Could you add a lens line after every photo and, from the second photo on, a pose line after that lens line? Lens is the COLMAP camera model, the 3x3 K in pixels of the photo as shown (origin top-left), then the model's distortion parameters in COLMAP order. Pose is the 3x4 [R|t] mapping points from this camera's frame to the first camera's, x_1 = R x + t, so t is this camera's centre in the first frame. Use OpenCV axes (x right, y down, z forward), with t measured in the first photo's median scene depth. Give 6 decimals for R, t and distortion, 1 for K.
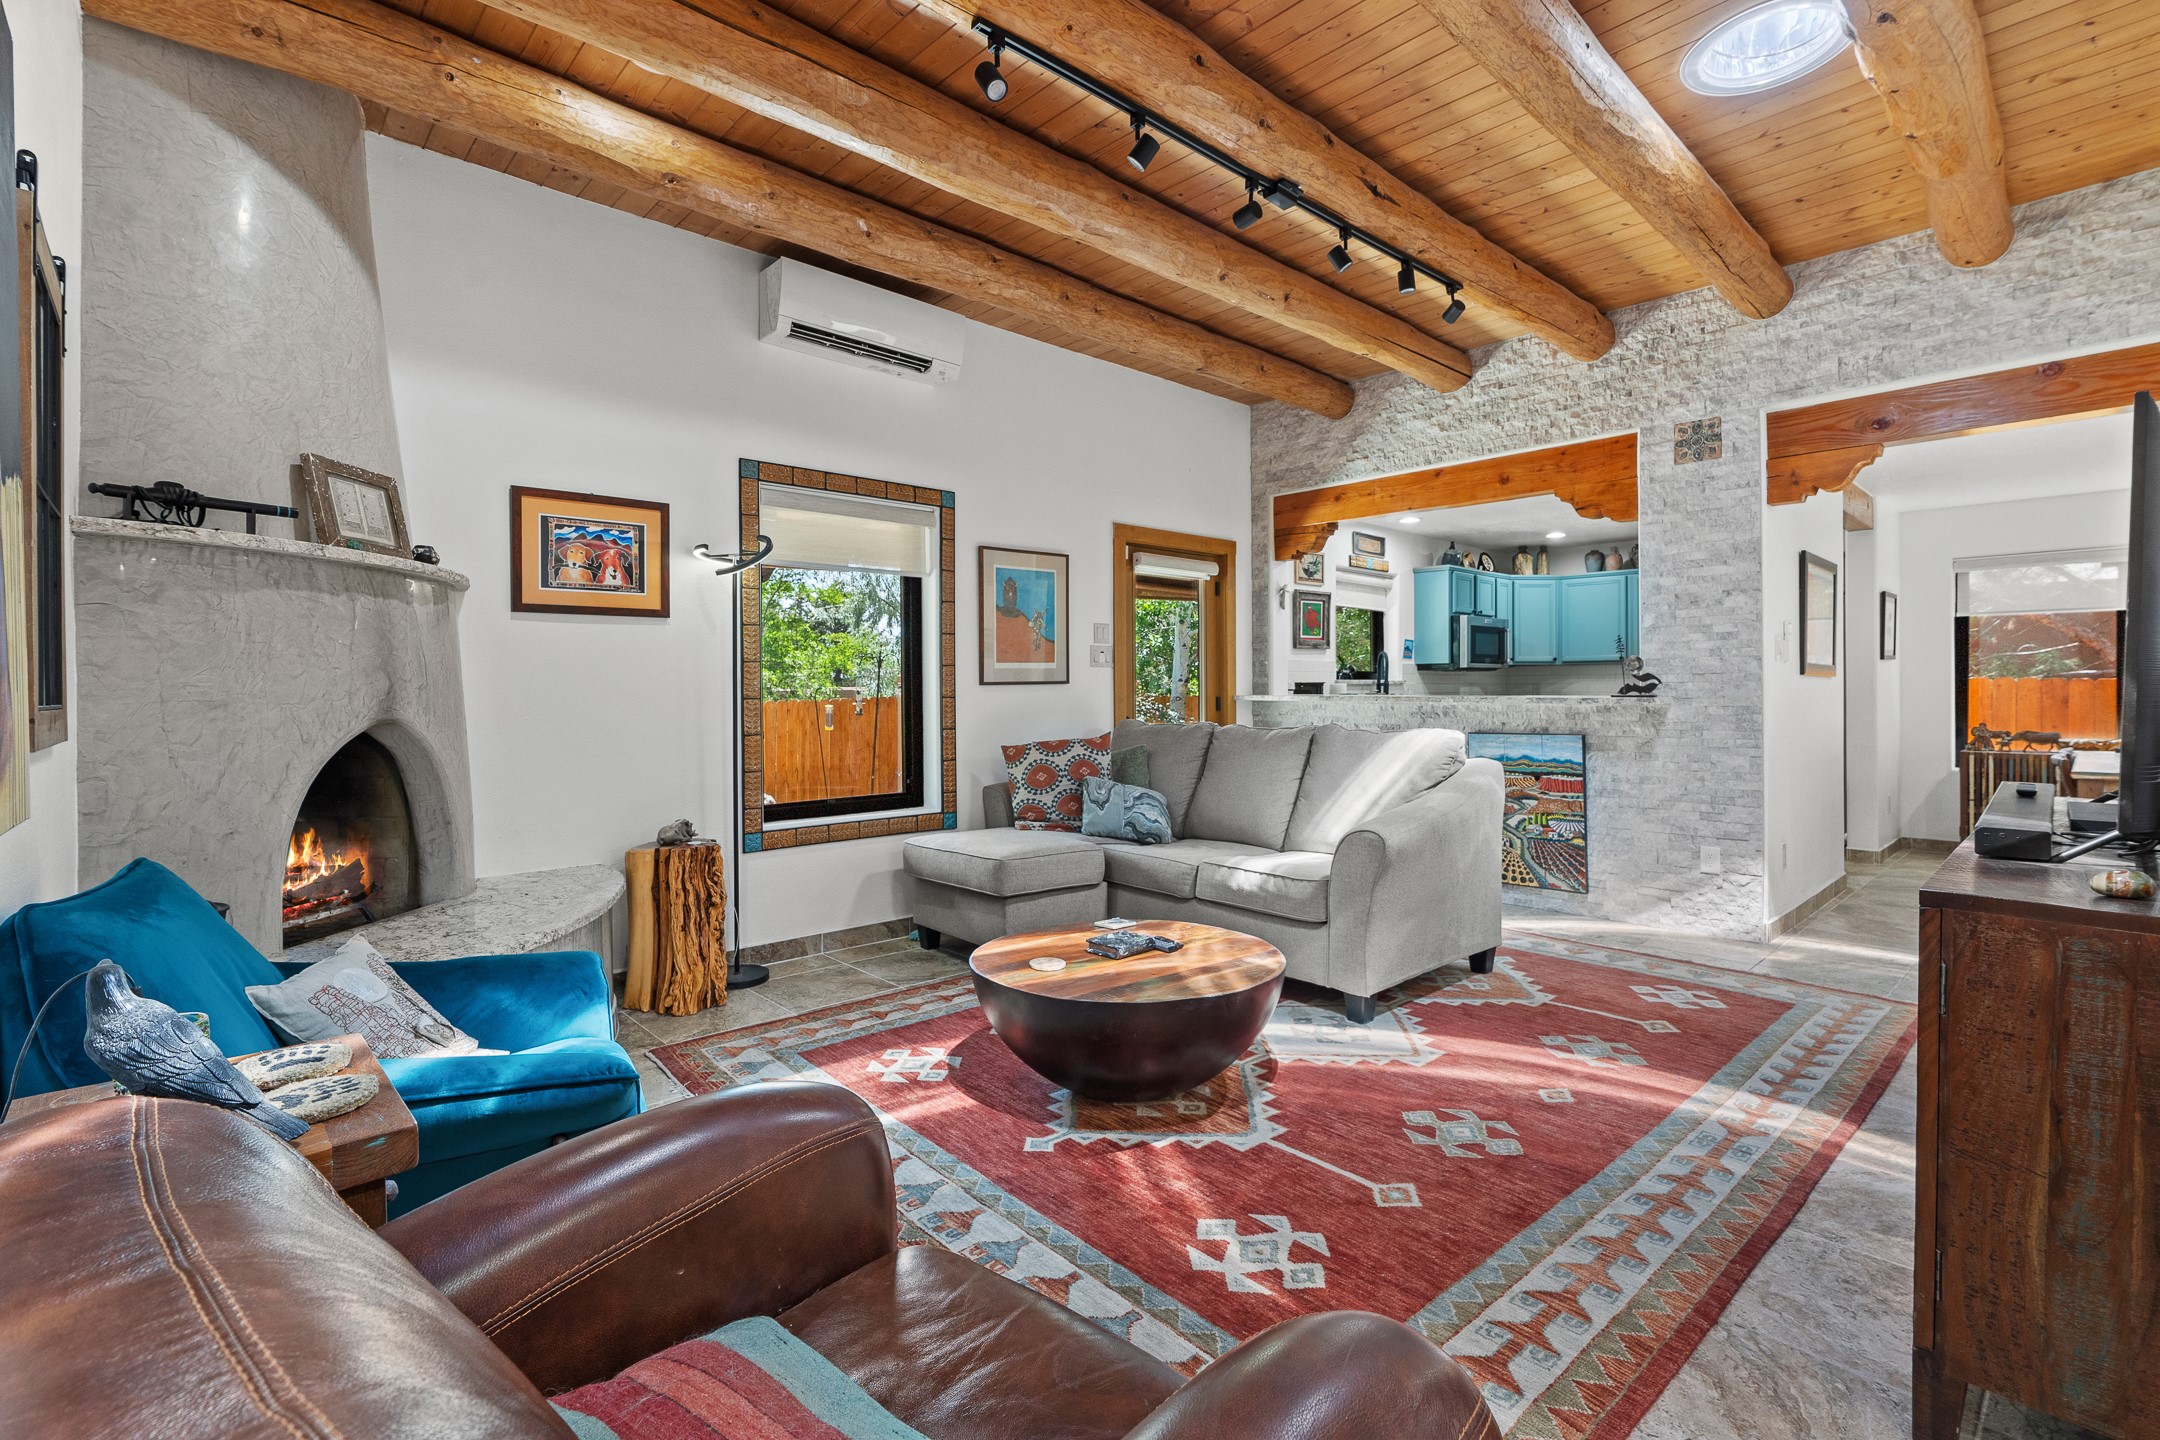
lens RADIAL K [[978.4, 0, 1089.8], [0, 978.4, 691.5], [0, 0, 1]] dist [-0.005025, 0.000197]
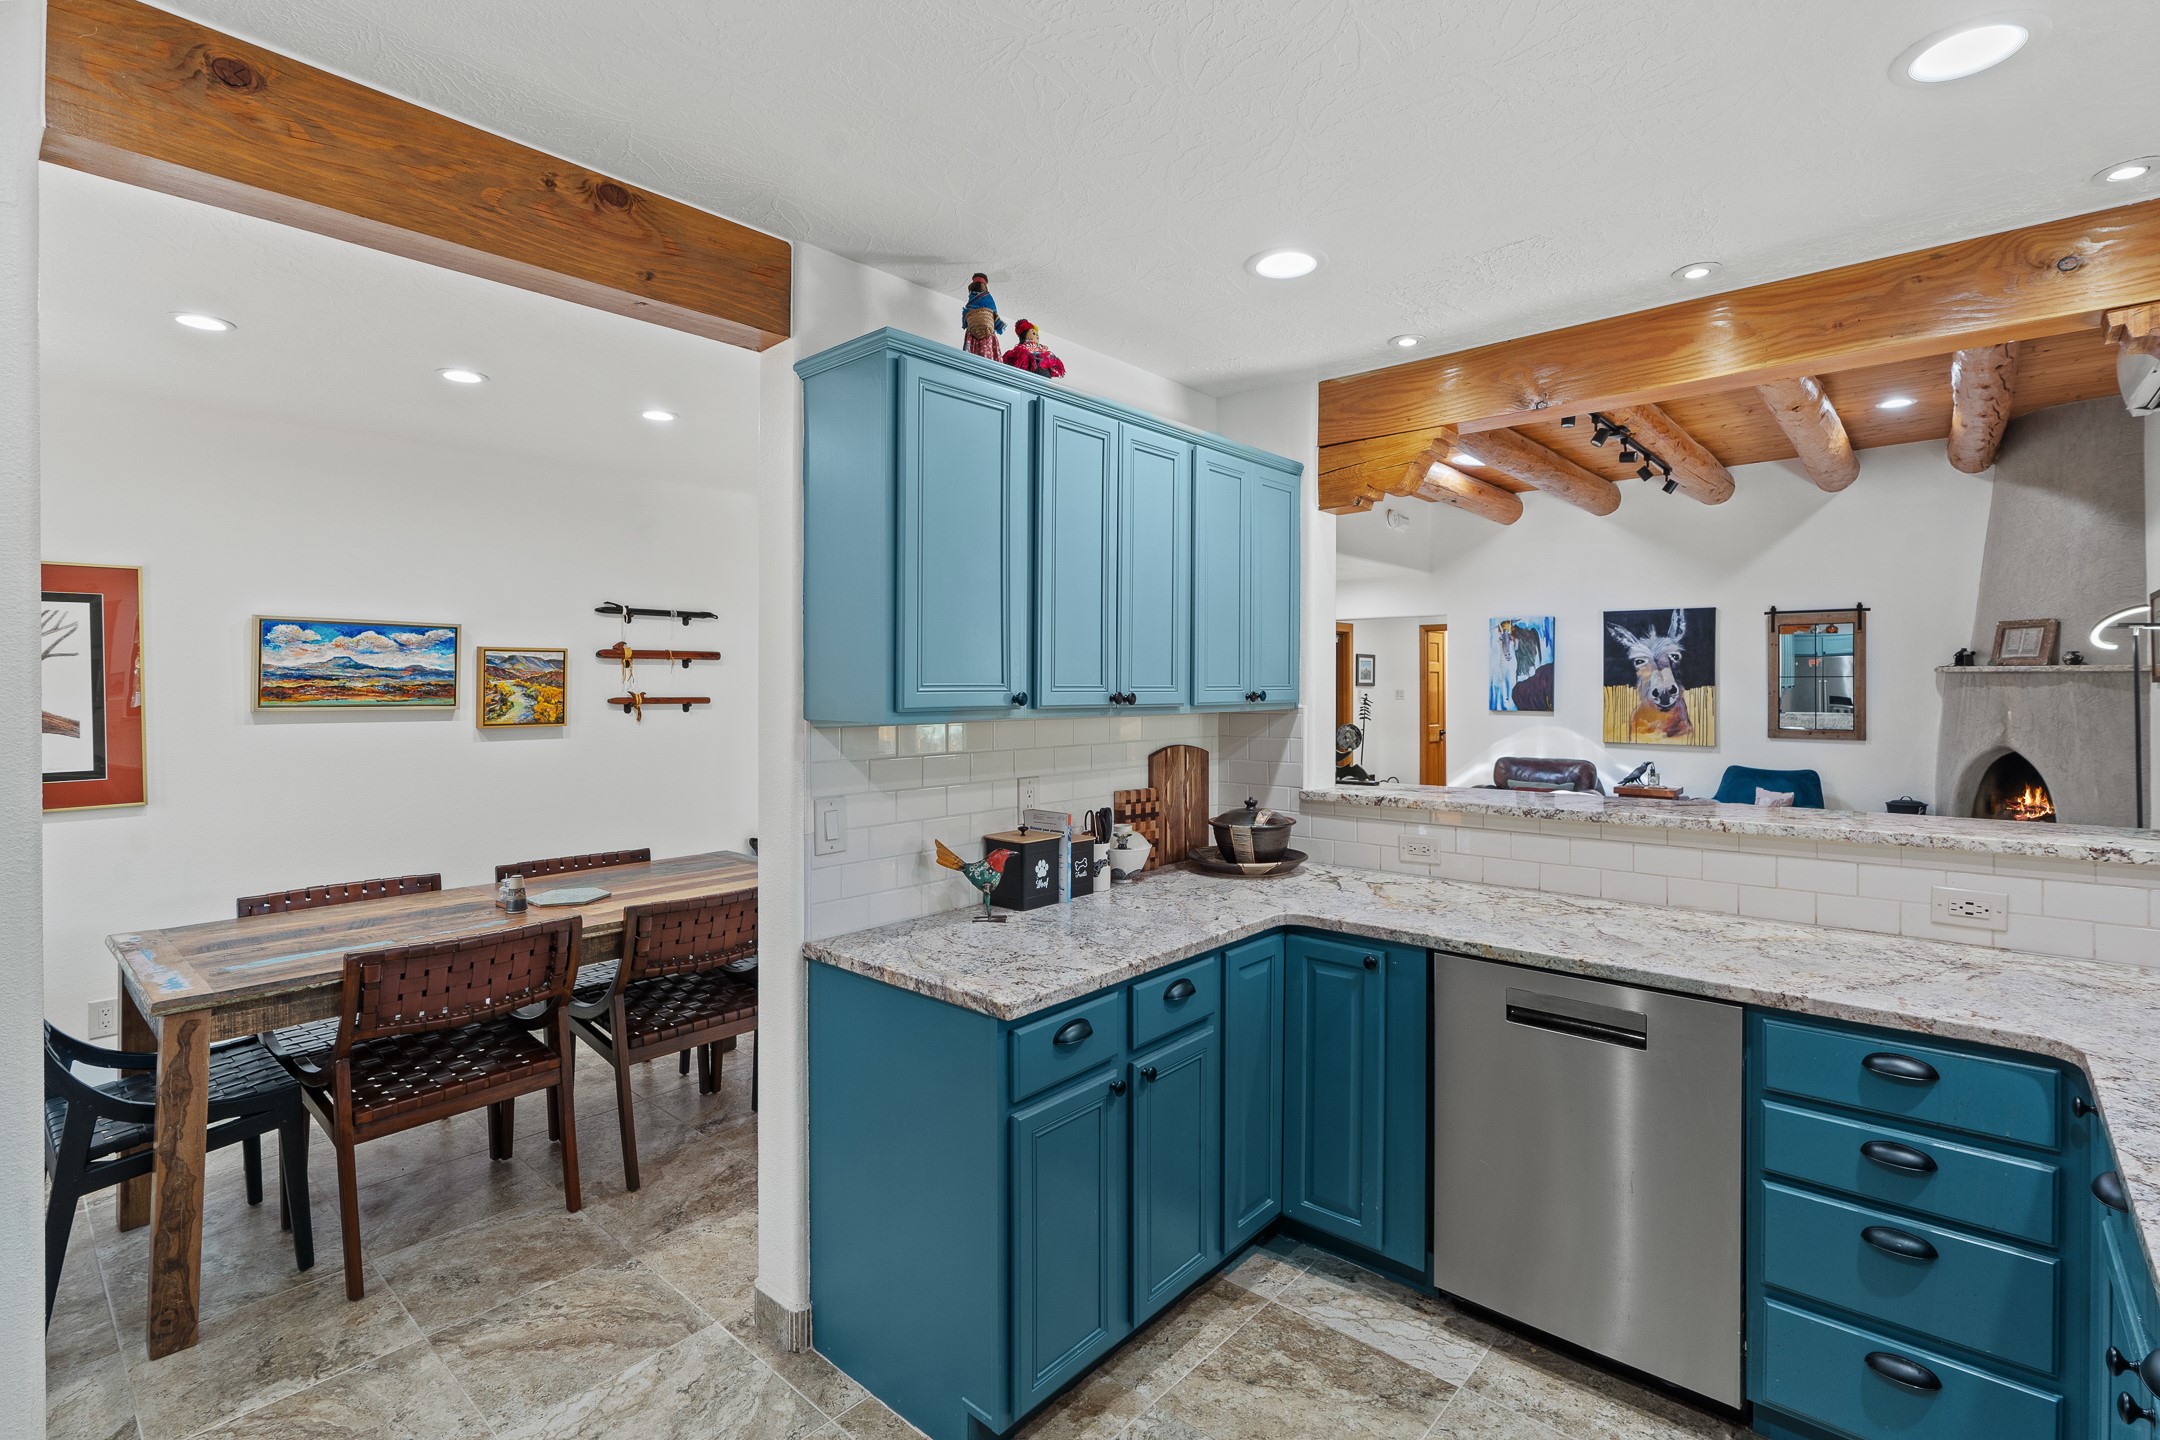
lens RADIAL K [[997.0, 0, 1107.0], [0, 997.0, 691.2], [0, 0, 1]] dist [-0.001367, -0.000043]
pose [[-0.993909, 0.006784, -0.109997, 0.833717], [0.006024, 0.999956, 0.007245, -0.068807], [0.110042, 0.006539, -0.993905, 1.751379]]
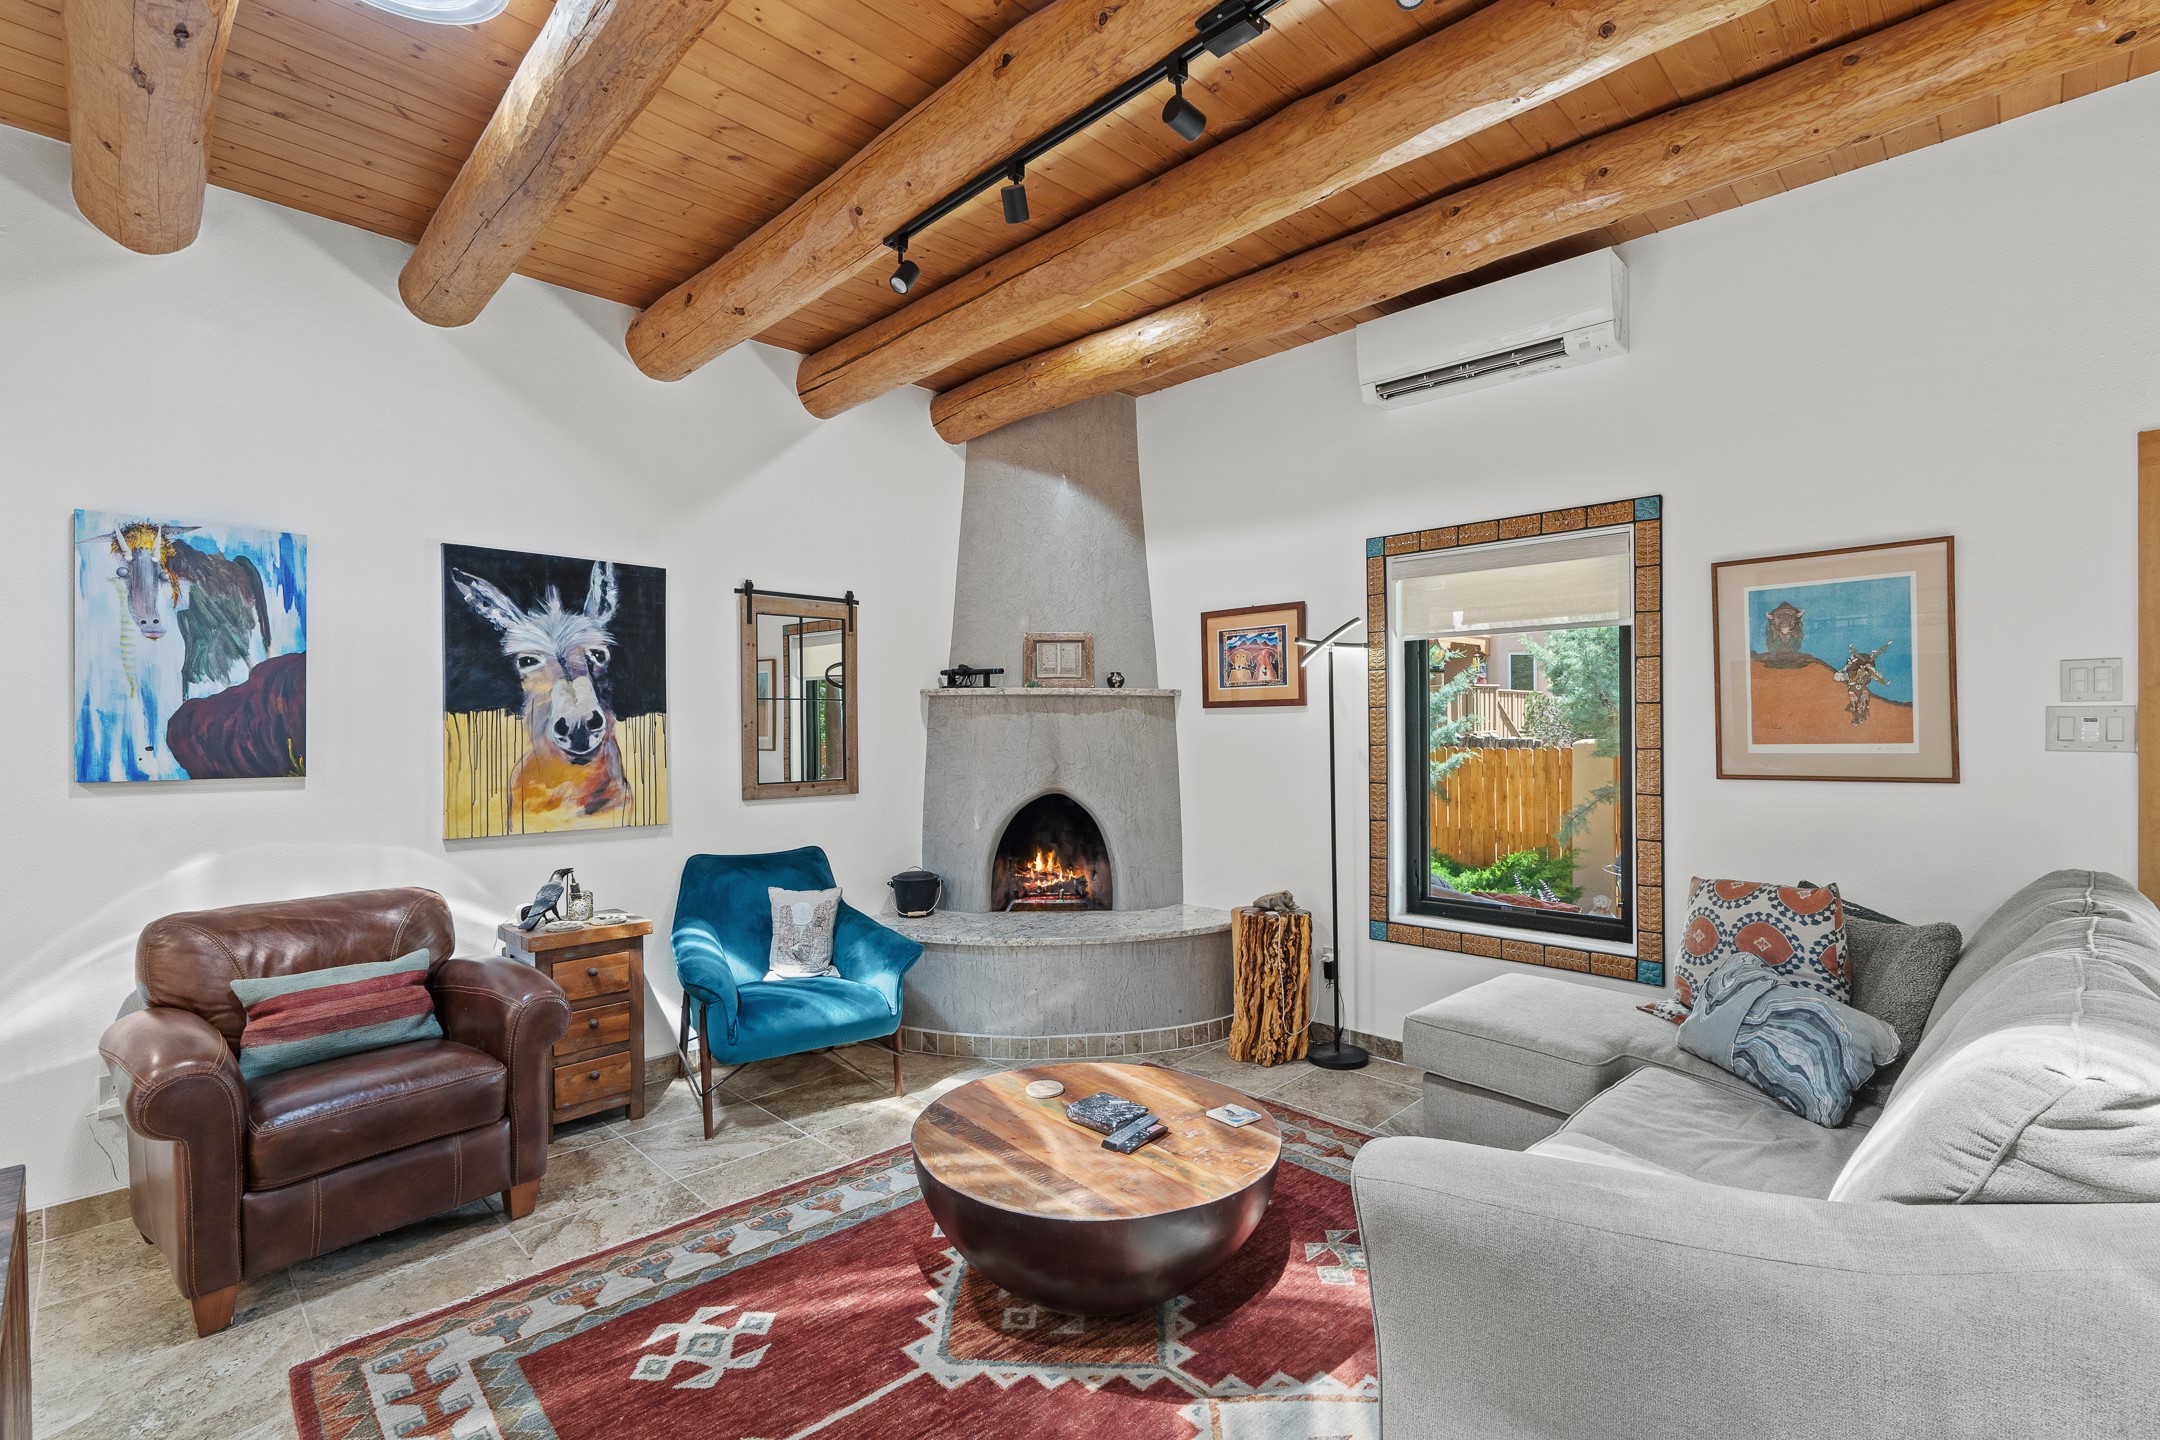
lens RADIAL K [[978.1, 0, 1094.9], [0, 978.1, 729.1], [0, 0, 1]] dist [-0.003089, 0.000161]
pose [[0.043519, 0.010275, -0.999000, 0.559455], [0.005503, 0.999929, 0.010524, -0.052661], [0.999037, -0.005955, 0.043459, 0.612689]]
